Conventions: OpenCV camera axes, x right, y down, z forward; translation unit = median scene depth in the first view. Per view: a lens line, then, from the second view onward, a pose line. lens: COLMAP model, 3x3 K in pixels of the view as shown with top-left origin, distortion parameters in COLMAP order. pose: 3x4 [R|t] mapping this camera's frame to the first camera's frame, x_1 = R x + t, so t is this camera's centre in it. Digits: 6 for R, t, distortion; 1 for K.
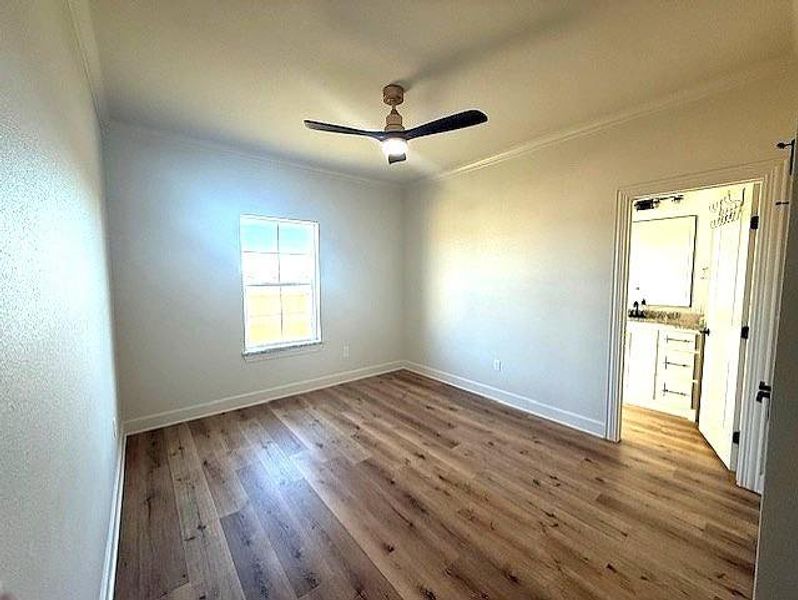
lens RADIAL K [[317.2, 0, 398.5], [0, 317.2, 300.4], [0, 0, 1]] dist [-0.001781, 0.000263]
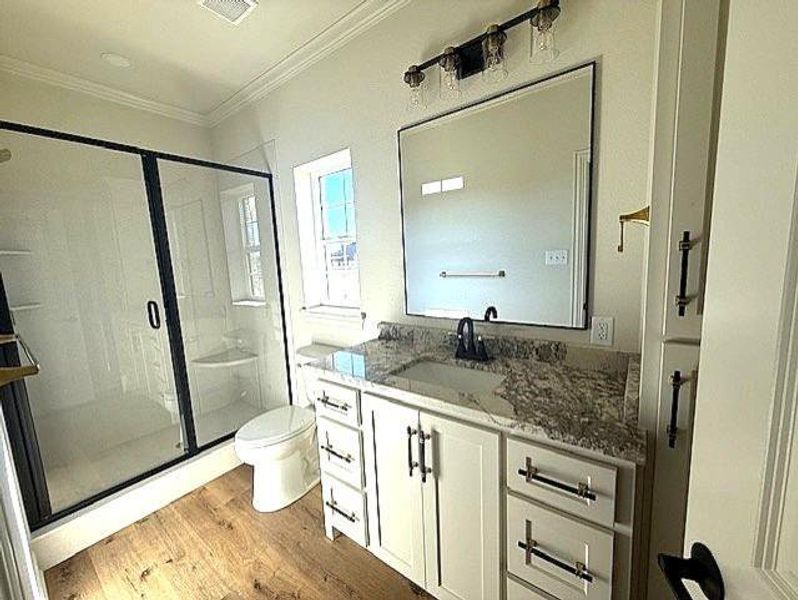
lens RADIAL K [[317.2, 0, 398.5], [0, 317.2, 300.4], [0, 0, 1]] dist [-0.001781, 0.000263]
pose [[0.968973, -0.073807, 0.235890, 0.631241], [0.062744, 0.996564, 0.054073, -0.048073], [-0.239070, -0.037595, 0.970274, 0.703728]]
